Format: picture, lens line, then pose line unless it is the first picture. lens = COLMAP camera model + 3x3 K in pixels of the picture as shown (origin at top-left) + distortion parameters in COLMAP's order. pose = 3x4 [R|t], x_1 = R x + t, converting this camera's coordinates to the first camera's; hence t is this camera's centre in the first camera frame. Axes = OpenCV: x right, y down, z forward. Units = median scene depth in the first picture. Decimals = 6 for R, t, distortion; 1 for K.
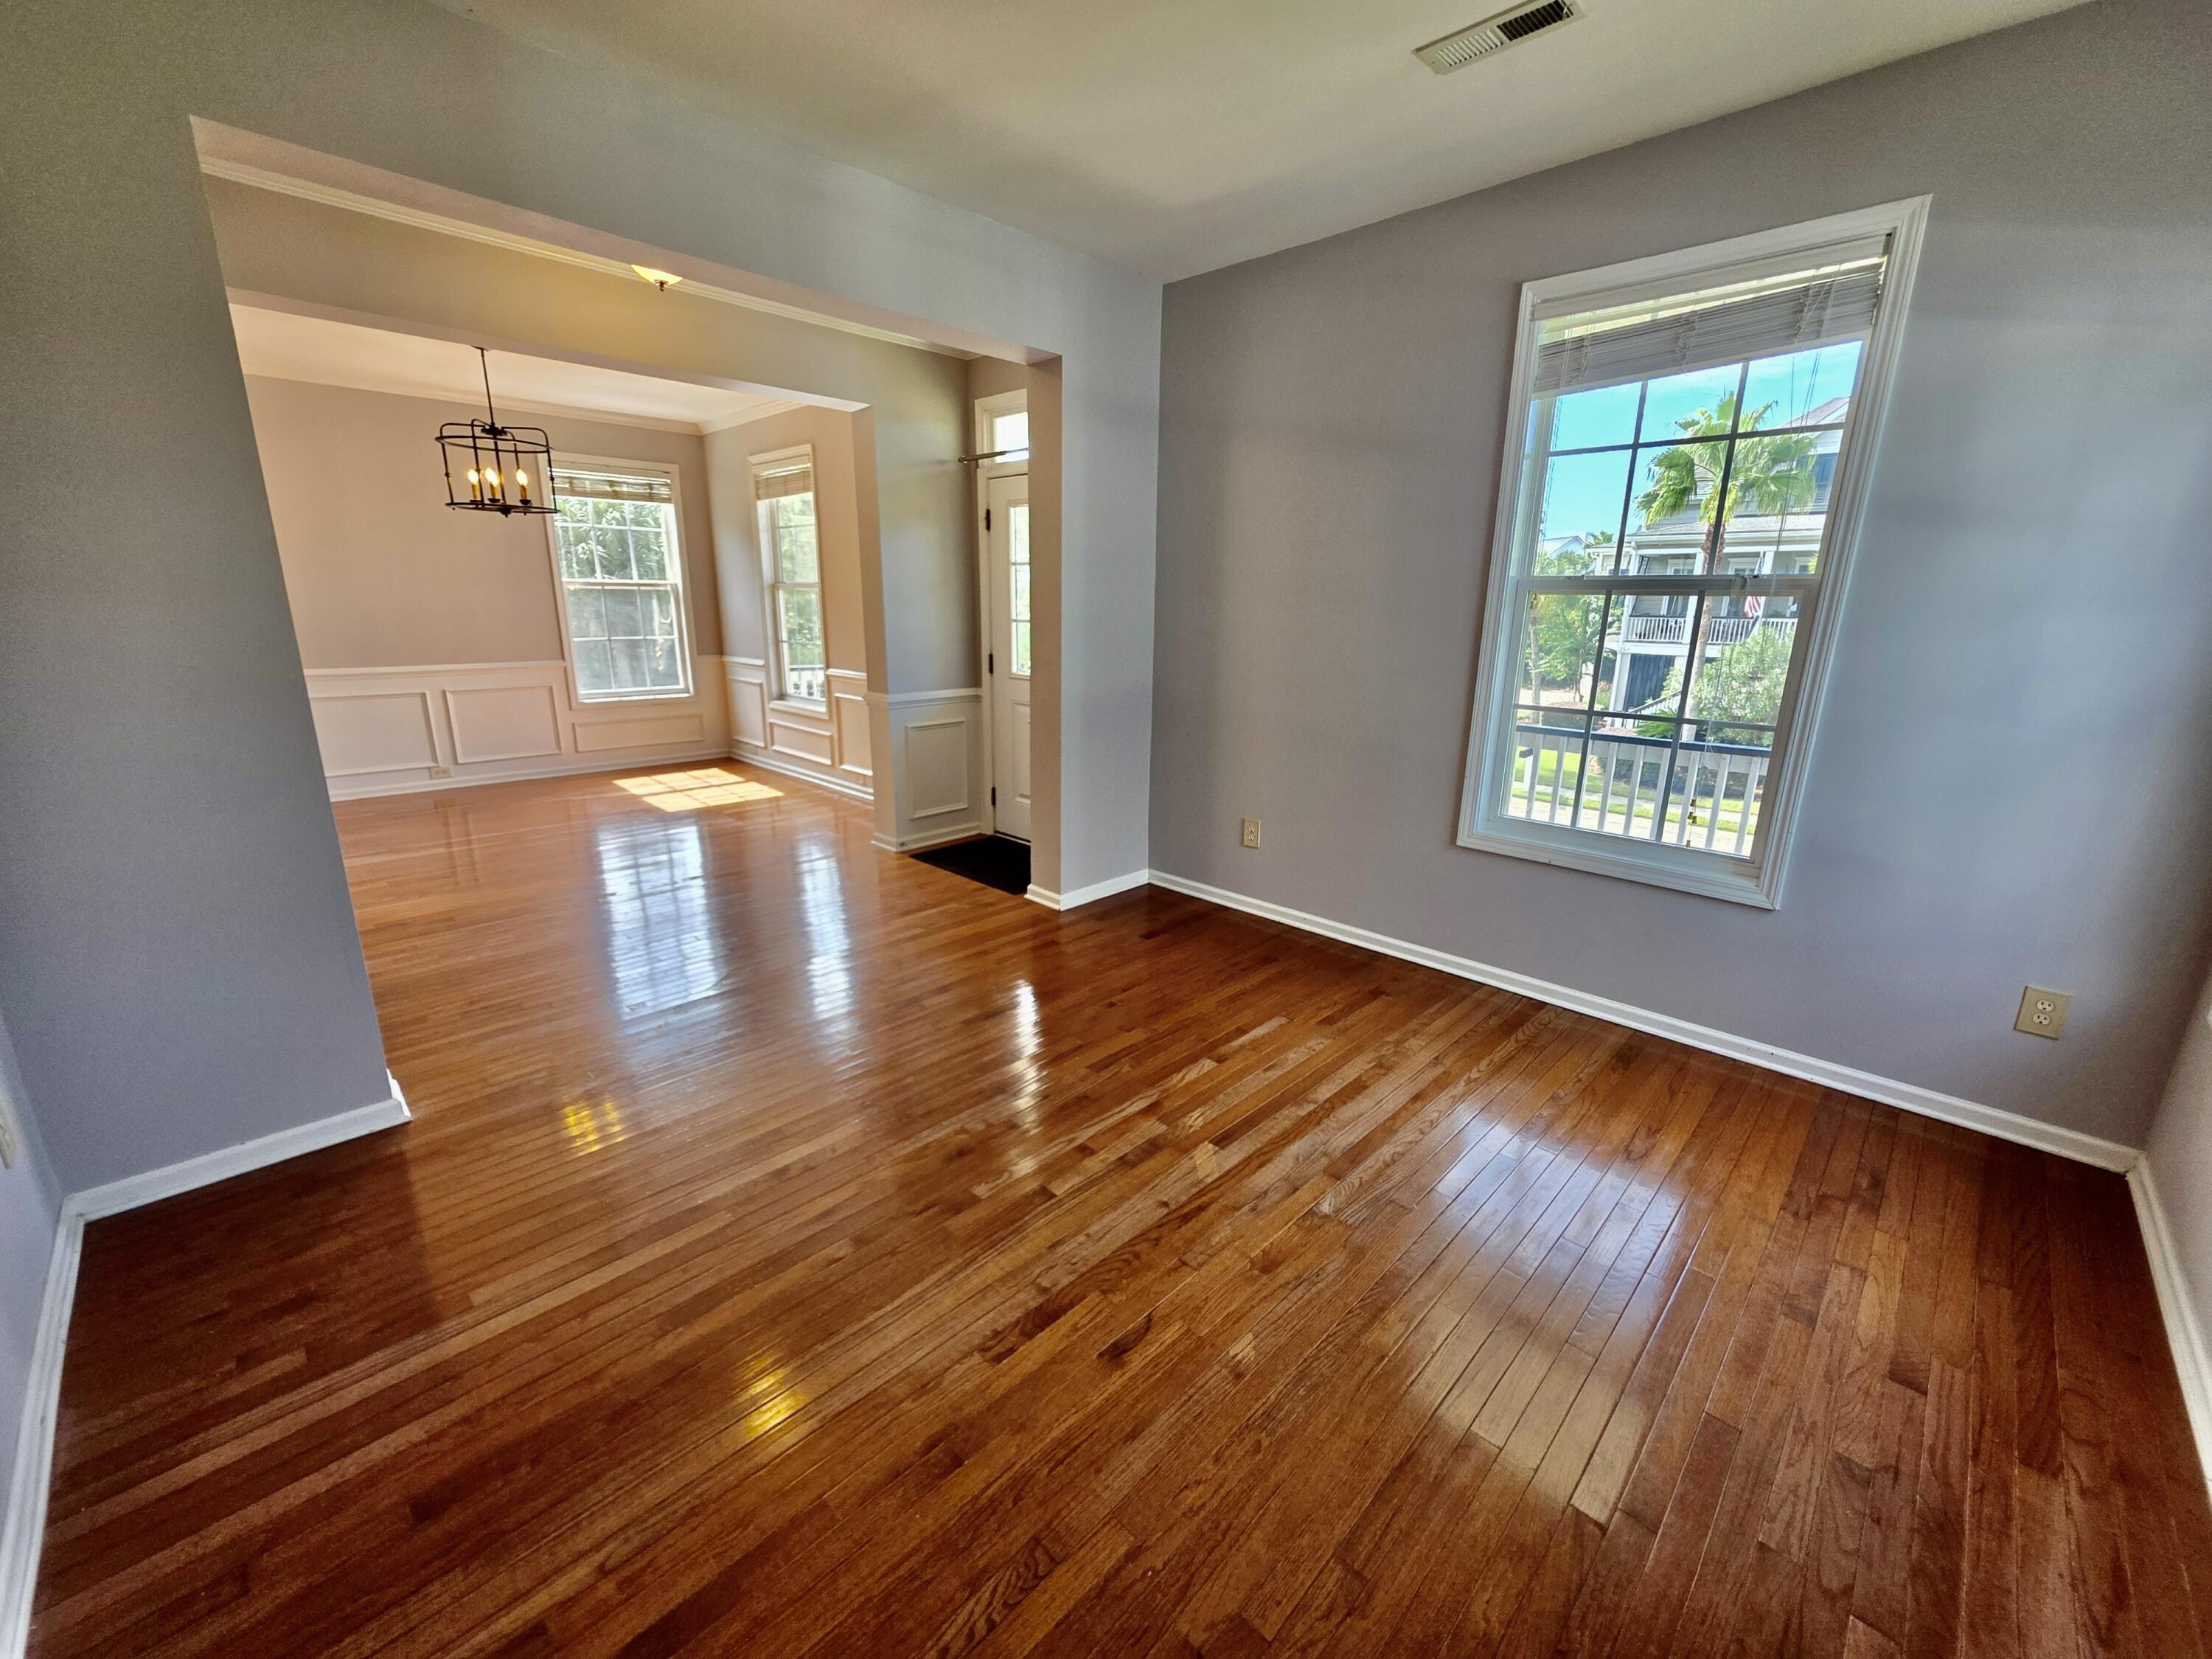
lens RADIAL K [[878.6, 0, 1094.7], [0, 878.6, 817.2], [0, 0, 1]] dist [0.000507, 0.000020]
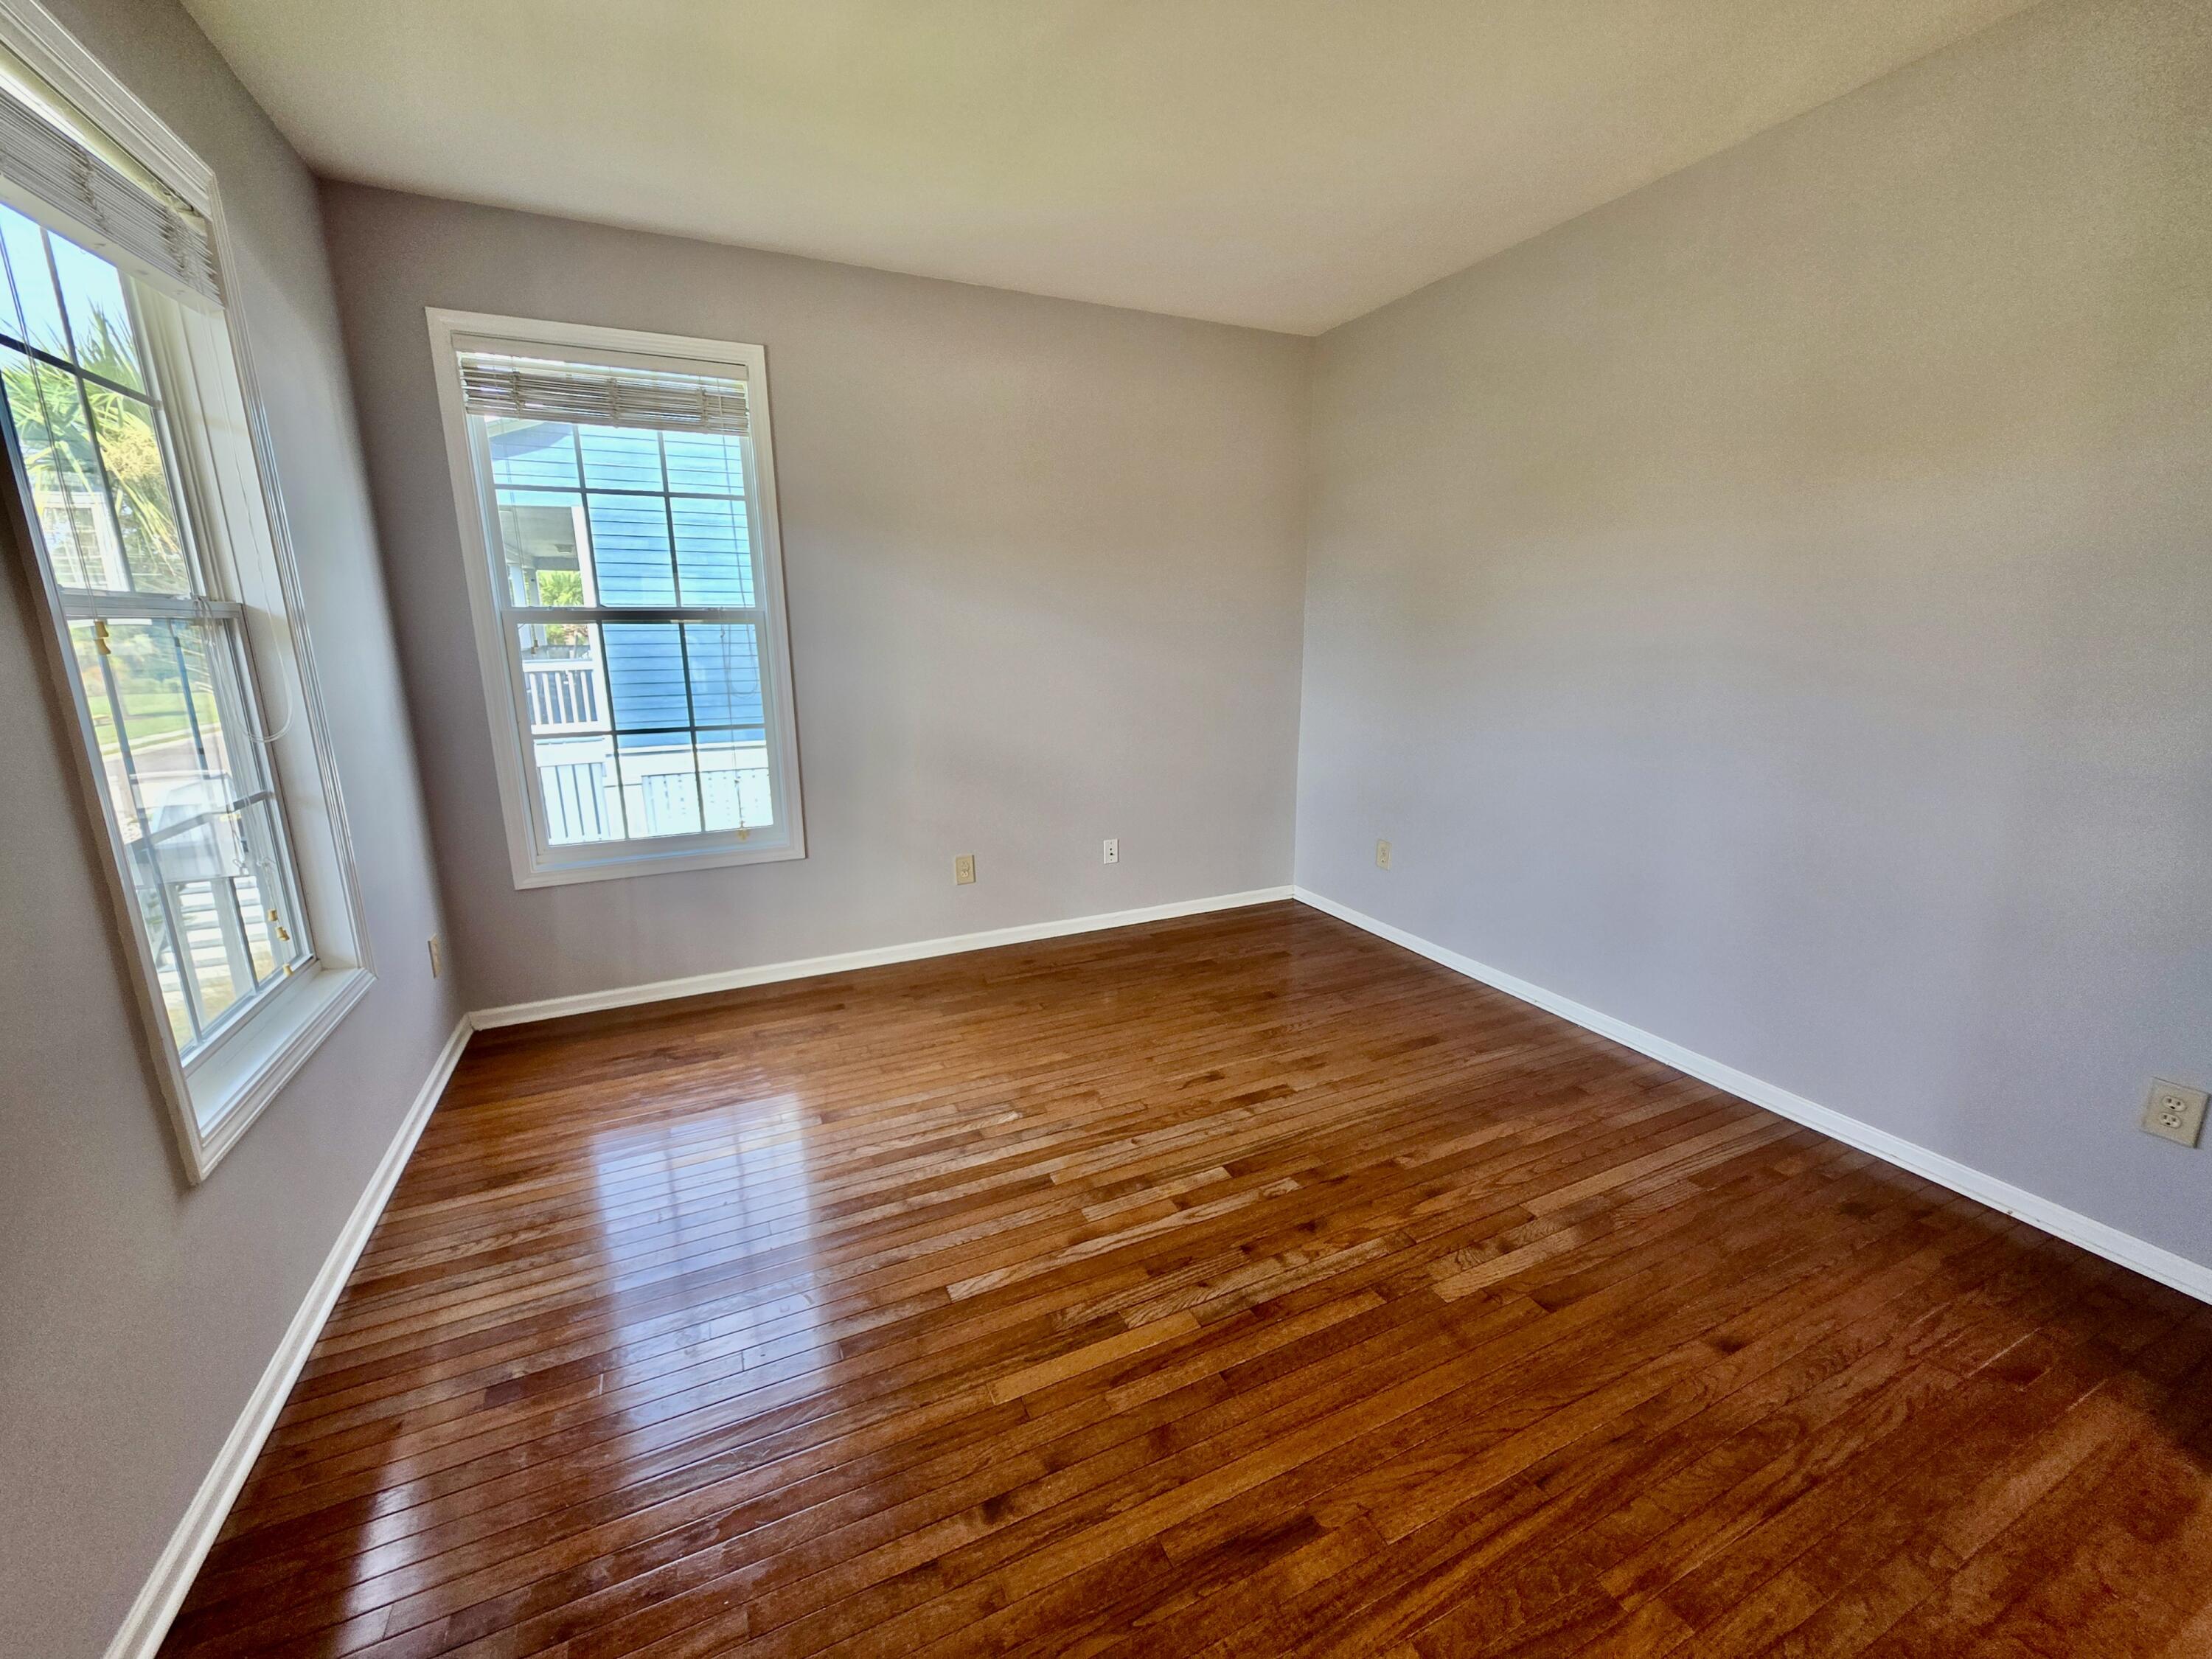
lens RADIAL K [[887.2, 0, 1106.7], [0, 887.2, 827.7], [0, 0, 1]] dist [0.000493, -0.000105]
pose [[-0.941573, -0.081525, 0.326794, -0.215954], [0.074485, 0.895839, 0.438092, -0.415875], [-0.328471, 0.436836, -0.837425, 1.637341]]
